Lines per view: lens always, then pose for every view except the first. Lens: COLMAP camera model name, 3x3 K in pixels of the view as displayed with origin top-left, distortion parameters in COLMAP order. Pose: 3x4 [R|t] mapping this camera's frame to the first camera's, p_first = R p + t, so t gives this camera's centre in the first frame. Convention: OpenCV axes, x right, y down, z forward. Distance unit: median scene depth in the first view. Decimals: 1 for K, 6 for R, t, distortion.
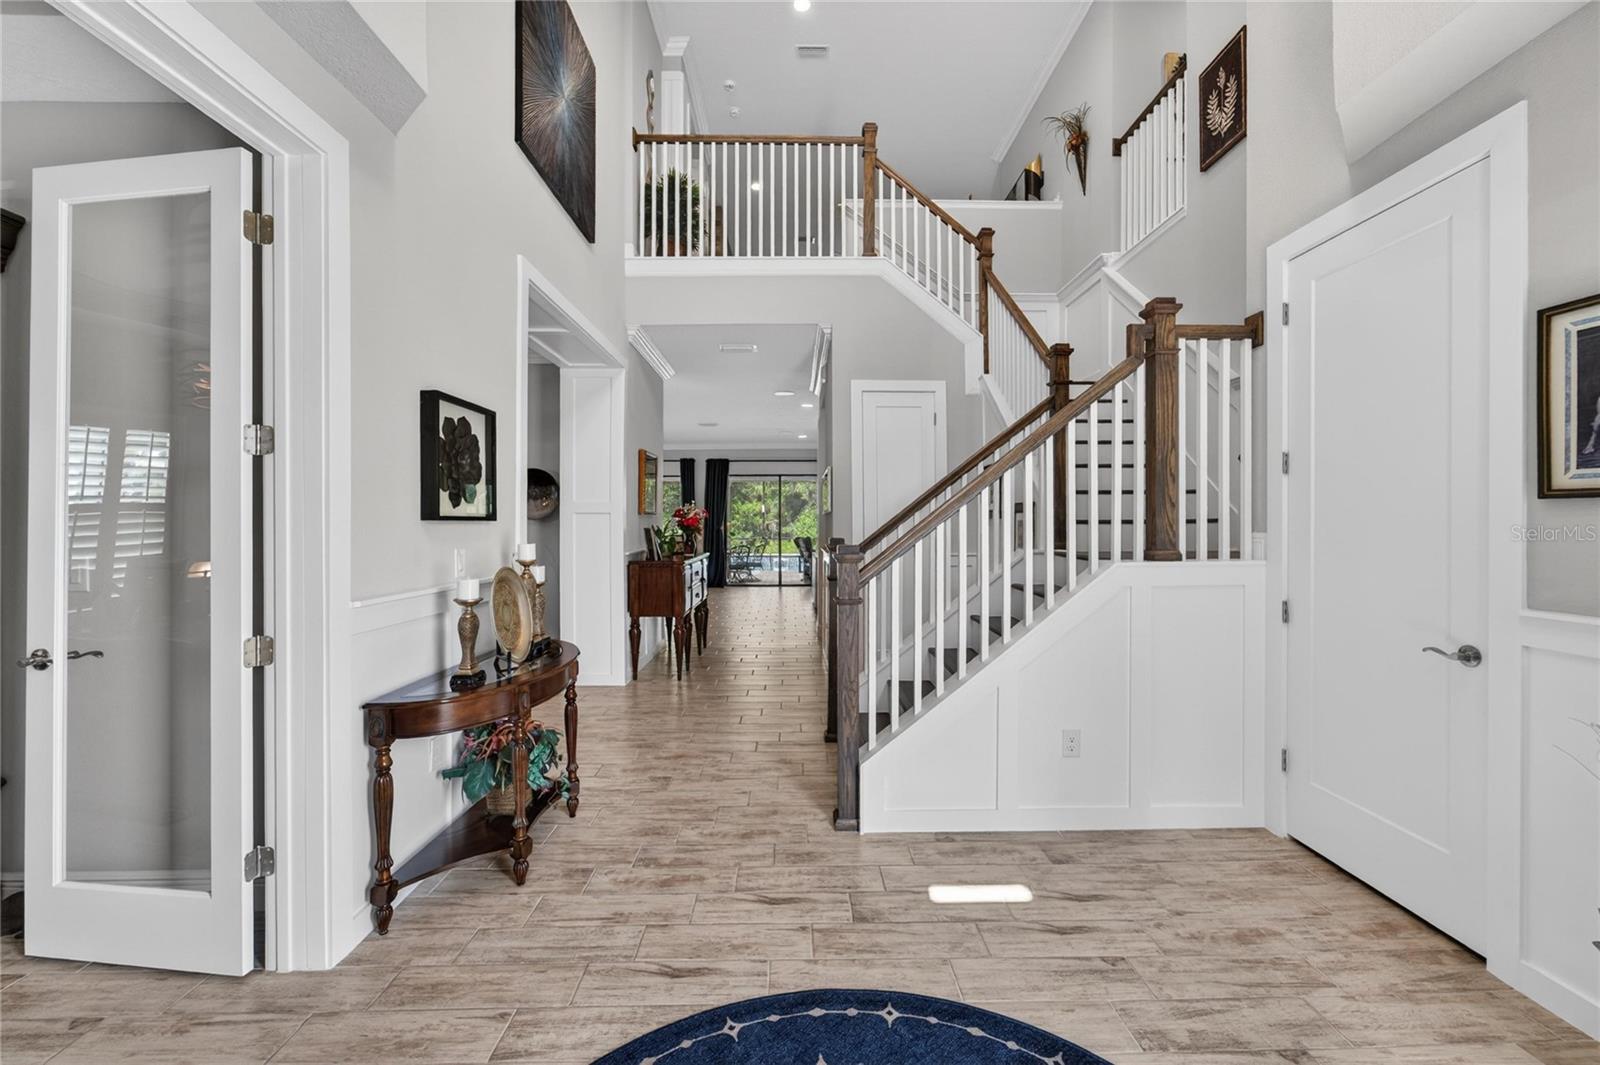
lens RADIAL K [[662.7, 0, 801.7], [0, 662.7, 524.7], [0, 0, 1]] dist [-0.002658, -0.000016]
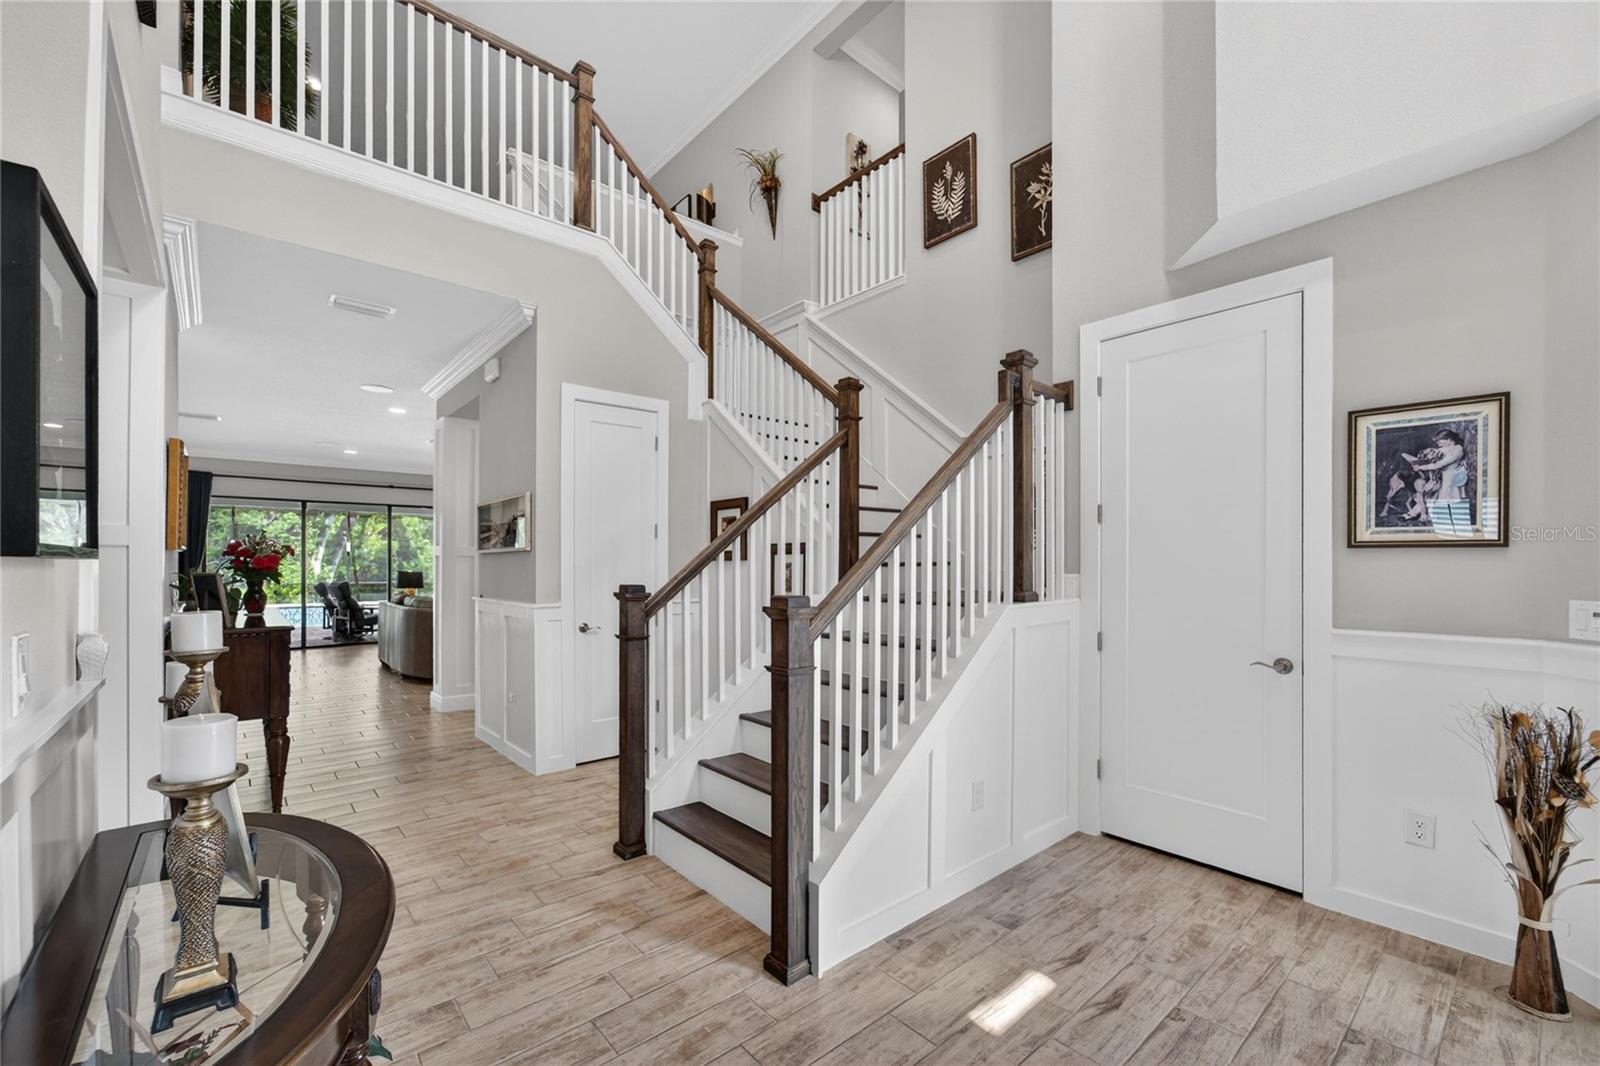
lens RADIAL K [[662.7, 0, 801.2], [0, 662.7, 564.6], [0, 0, 1]] dist [-0.002658, -0.000016]
pose [[0.764035, 0.001972, 0.645172, -0.420803], [-0.000443, 0.999997, -0.002532, -0.000664], [-0.645175, 0.001649, 0.764033, 0.445287]]
